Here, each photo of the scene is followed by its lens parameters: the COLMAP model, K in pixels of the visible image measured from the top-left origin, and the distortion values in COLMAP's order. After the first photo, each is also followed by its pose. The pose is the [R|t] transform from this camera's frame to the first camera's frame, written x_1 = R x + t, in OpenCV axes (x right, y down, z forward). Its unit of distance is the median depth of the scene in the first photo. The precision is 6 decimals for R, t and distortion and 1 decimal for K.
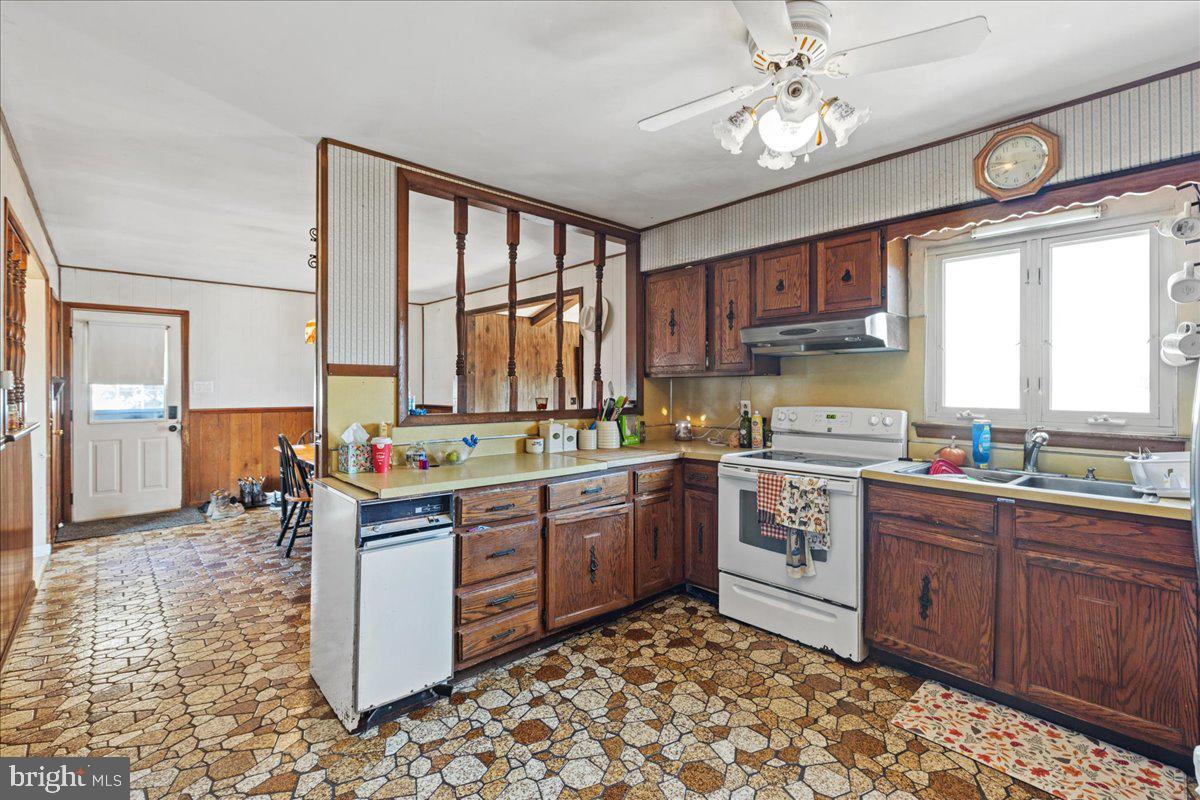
lens RADIAL K [[536.5, 0, 601.8], [0, 536.5, 385.8], [0, 0, 1]] dist [0.002892, 0.000650]
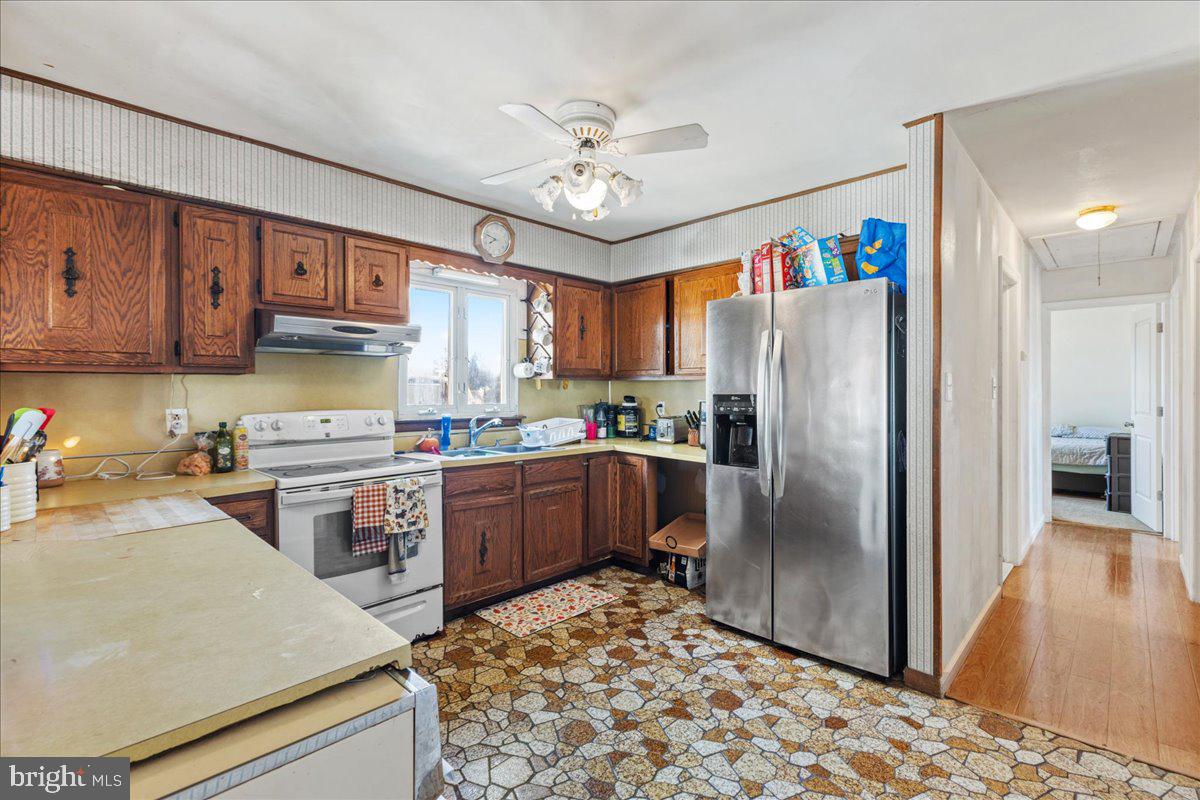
lens RADIAL K [[536.5, 0, 601.8], [0, 536.5, 385.8], [0, 0, 1]] dist [0.002892, 0.000650]
pose [[-0.059677, 0.005454, 0.998203, -0.730444], [-0.001988, 0.999982, -0.005582, 0.000728], [-0.998216, -0.002318, -0.059666, 0.778220]]
